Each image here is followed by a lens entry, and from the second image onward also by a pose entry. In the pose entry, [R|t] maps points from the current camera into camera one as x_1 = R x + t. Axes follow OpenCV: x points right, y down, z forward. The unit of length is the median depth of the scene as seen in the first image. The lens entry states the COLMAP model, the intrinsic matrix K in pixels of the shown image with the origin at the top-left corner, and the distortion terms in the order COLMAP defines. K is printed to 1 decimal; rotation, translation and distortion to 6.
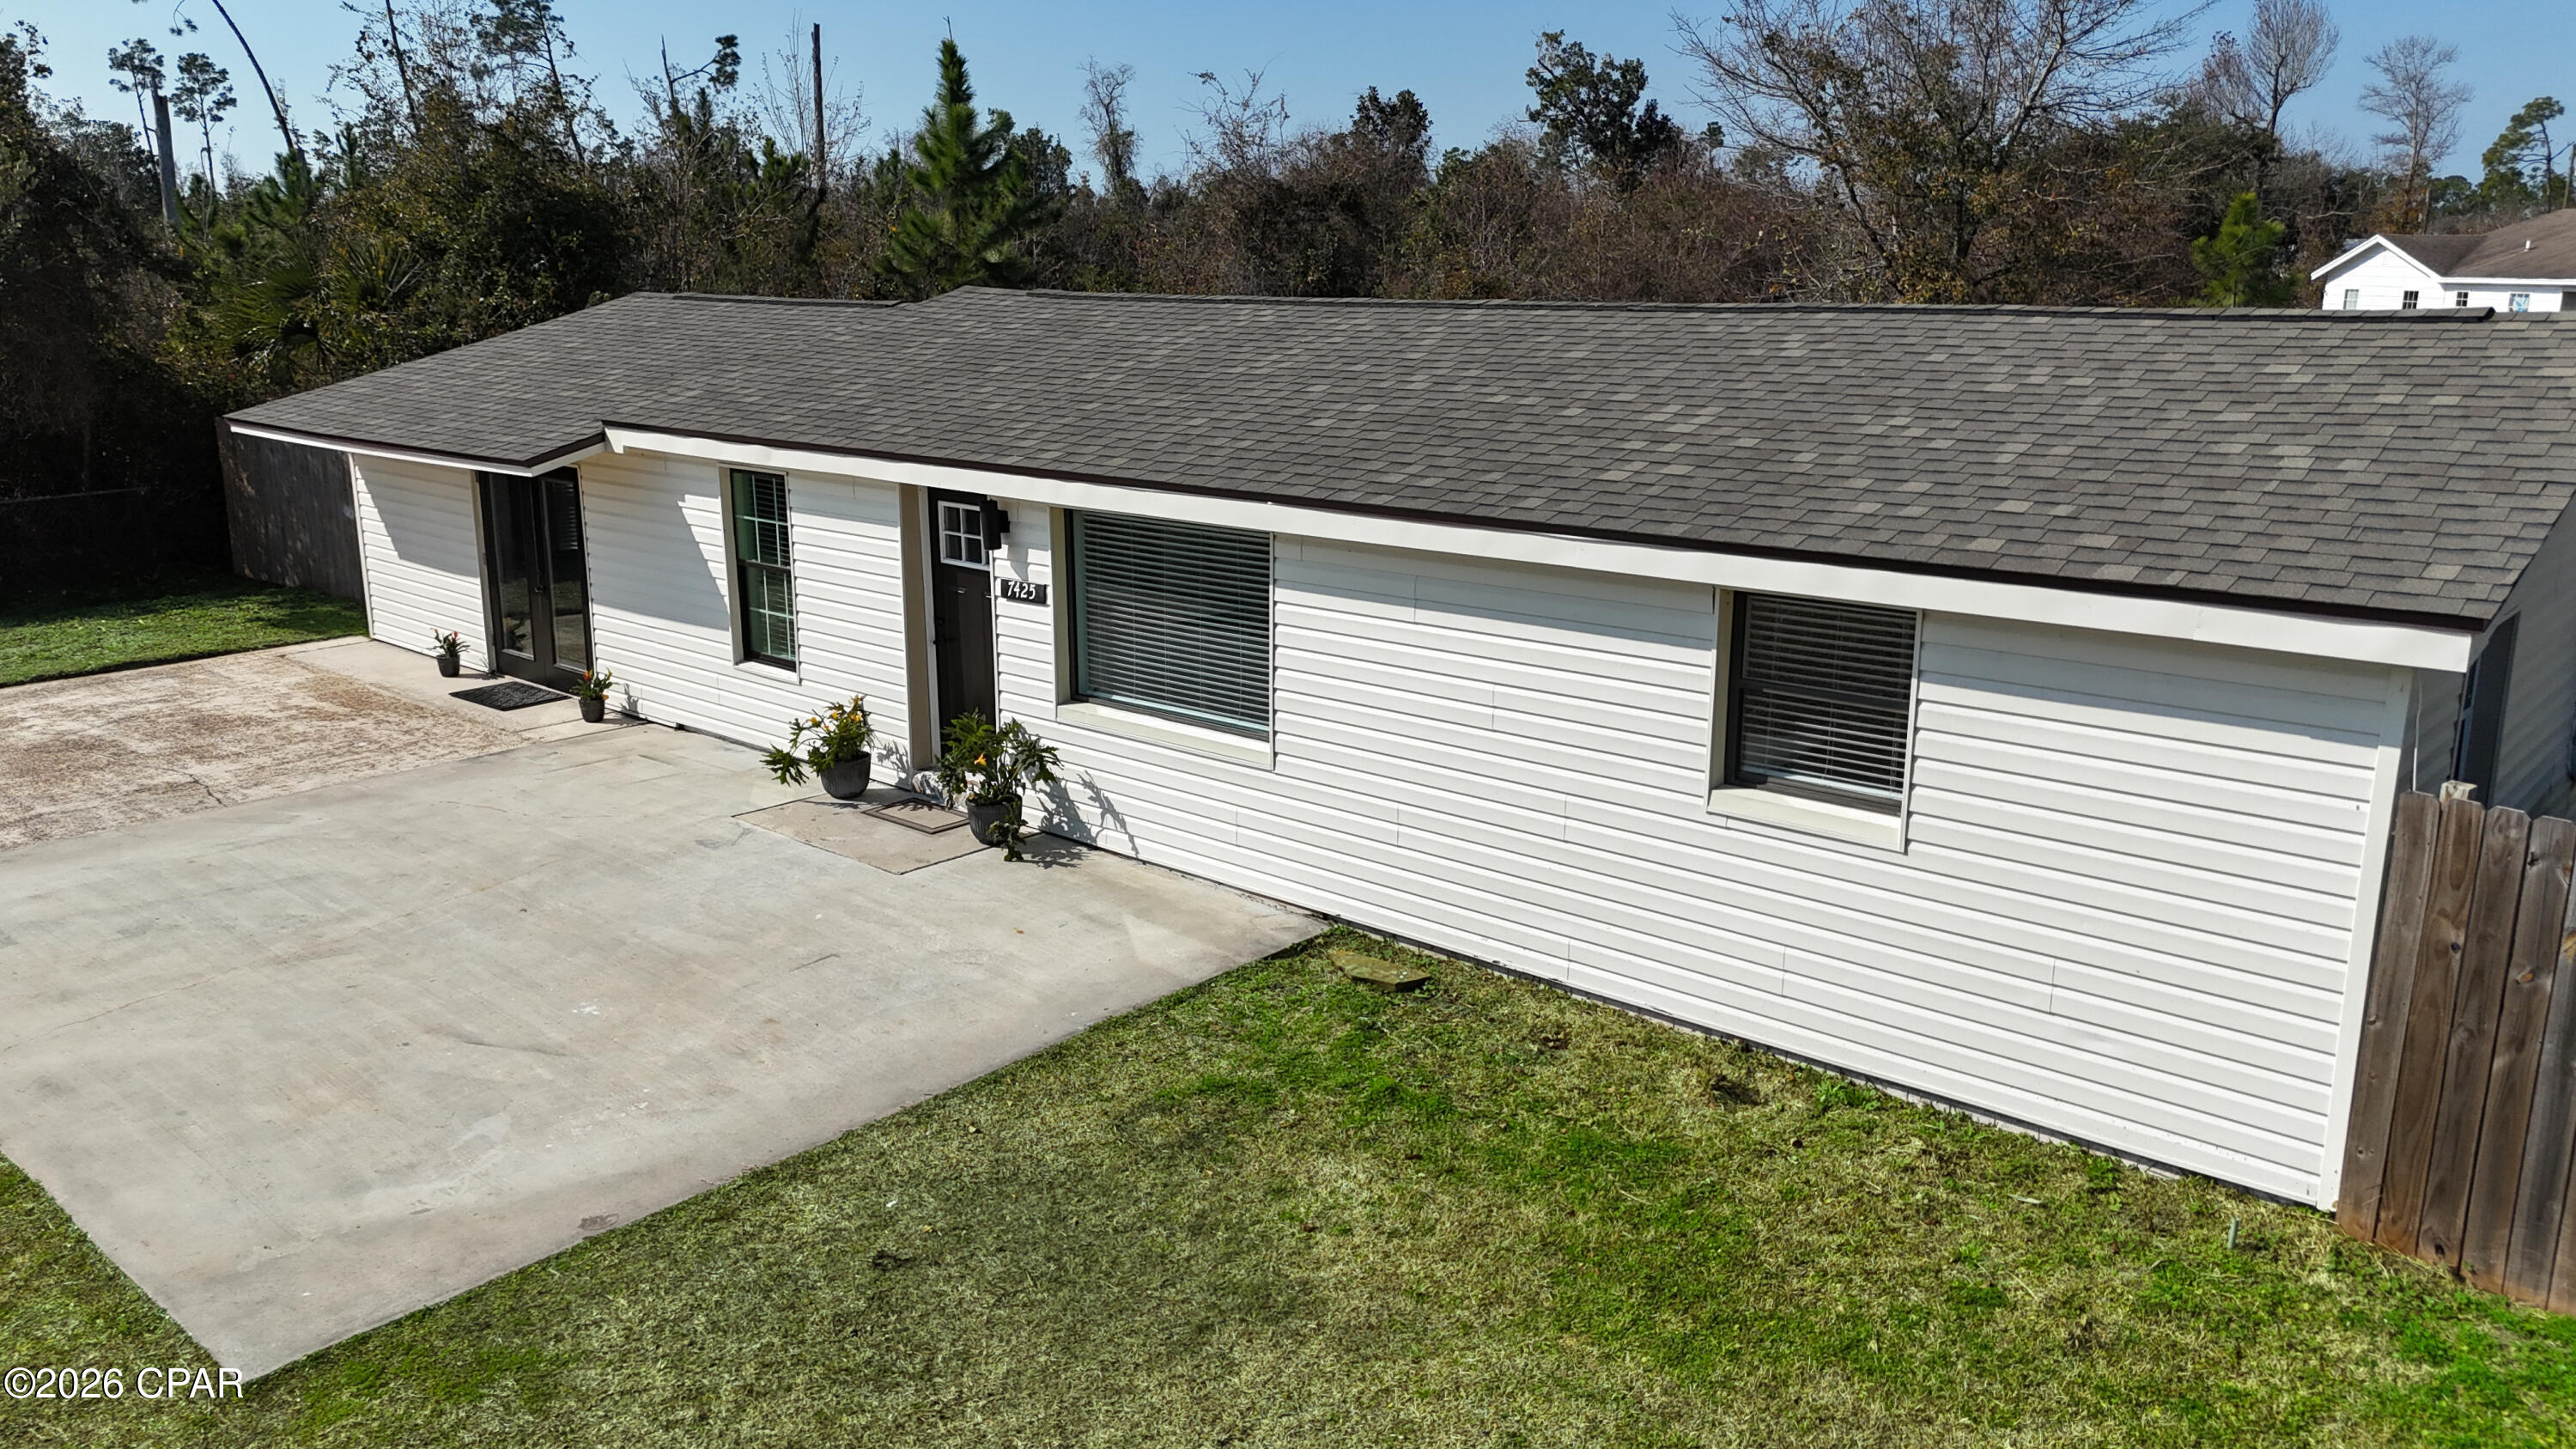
lens RADIAL K [[1887.2, 0, 1296.4], [0, 1887.2, 723.6], [0, 0, 1]] dist [0.078610, -0.081665]
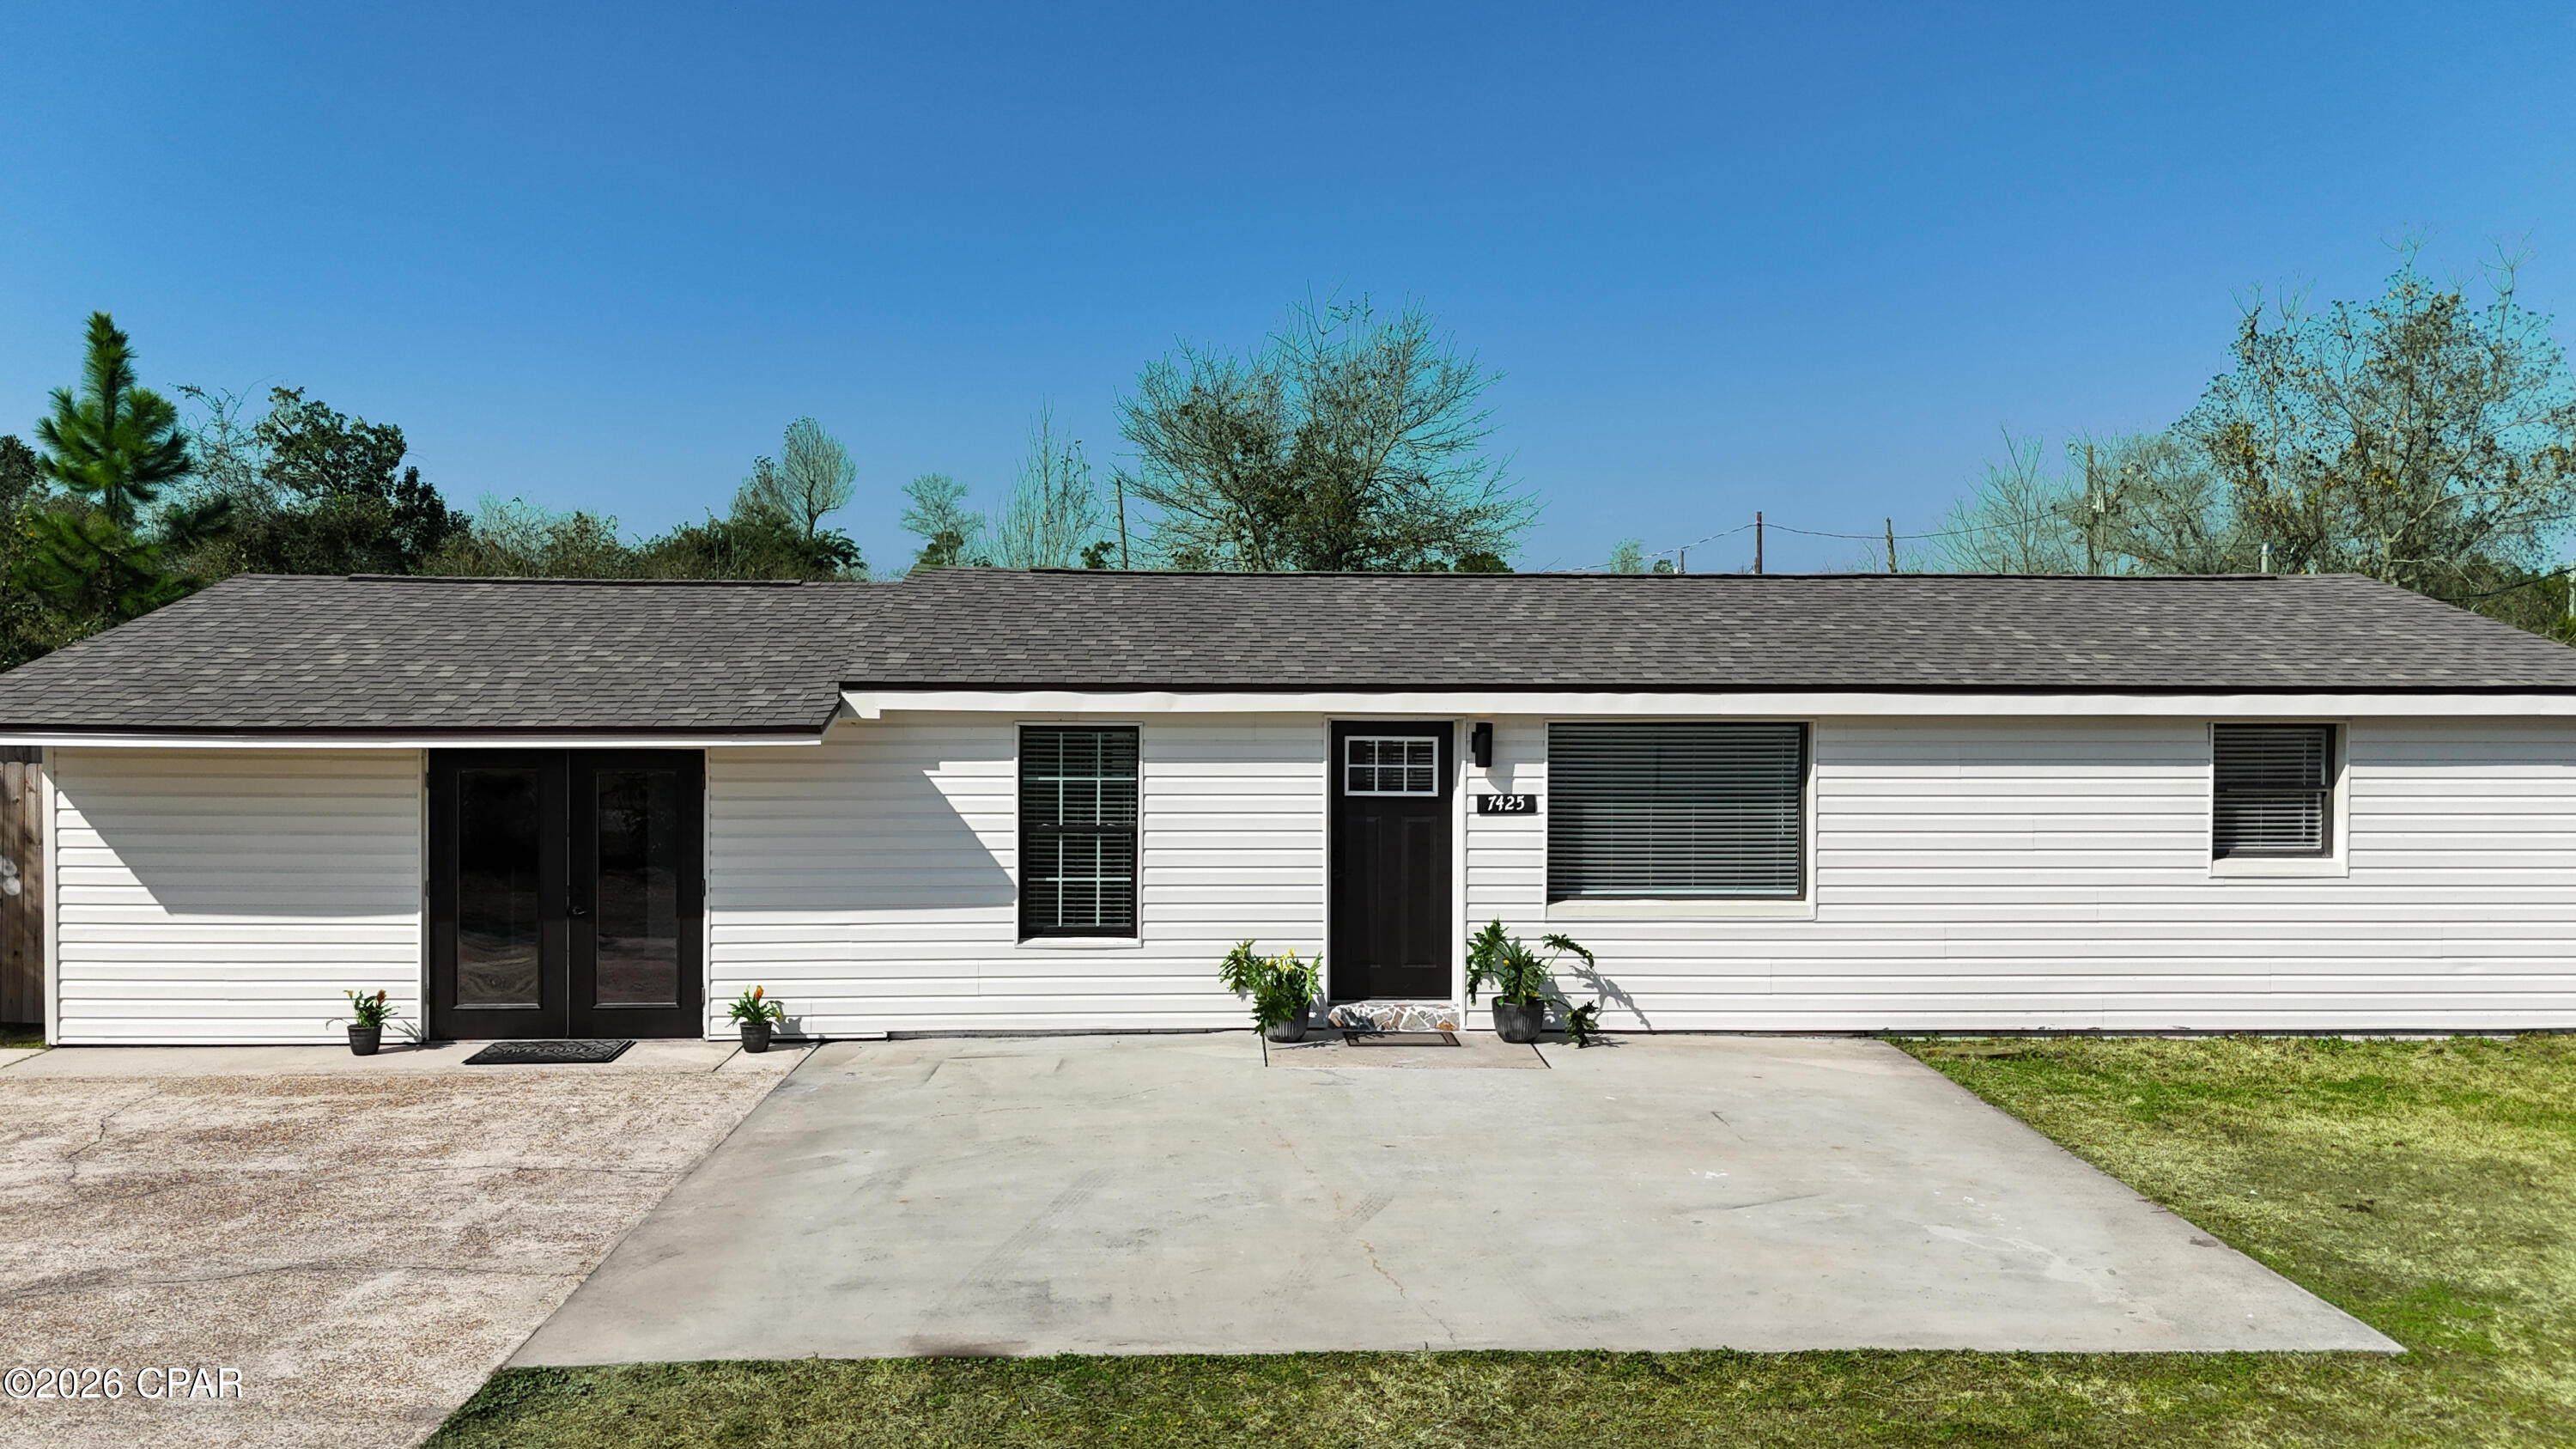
lens RADIAL K [[1887.2, 0, 1296.4], [0, 1887.2, 723.6], [0, 0, 1]] dist [0.078610, -0.081665]
pose [[0.717222, -0.020984, 0.696529, -1.005429], [0.162260, 0.977101, -0.137644, 0.014966], [-0.677690, 0.211740, 0.704203, 0.309489]]
